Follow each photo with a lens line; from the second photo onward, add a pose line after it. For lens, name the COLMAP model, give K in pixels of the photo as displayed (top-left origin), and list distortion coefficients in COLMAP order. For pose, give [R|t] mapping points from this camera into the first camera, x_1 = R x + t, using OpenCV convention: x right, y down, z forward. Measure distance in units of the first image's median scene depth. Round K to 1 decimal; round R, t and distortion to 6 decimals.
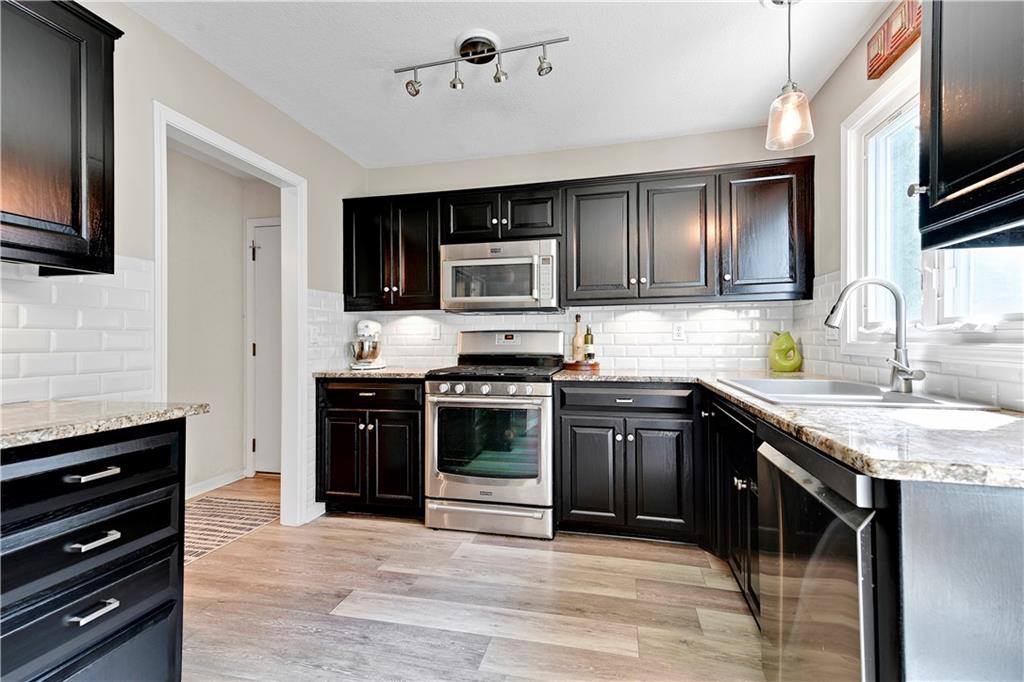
lens RADIAL K [[458.4, 0, 515.2], [0, 458.4, 333.7], [0, 0, 1]] dist [0.030357, 0.000025]
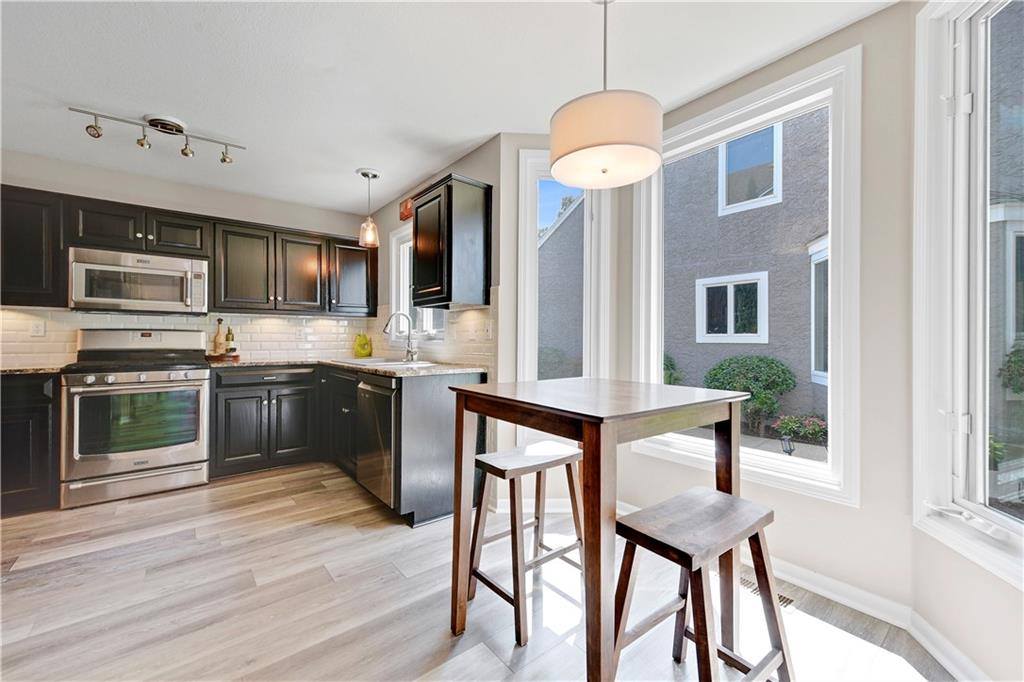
lens RADIAL K [[407.0, 0, 512.0], [0, 407.0, 341.0], [0, 0, 1]] dist [0.003545, -0.000165]
pose [[0.618217, 0.002656, 0.786003, -0.303989], [-0.016131, 0.999827, 0.009308, -0.002237], [-0.785842, -0.018433, 0.618153, -0.432800]]
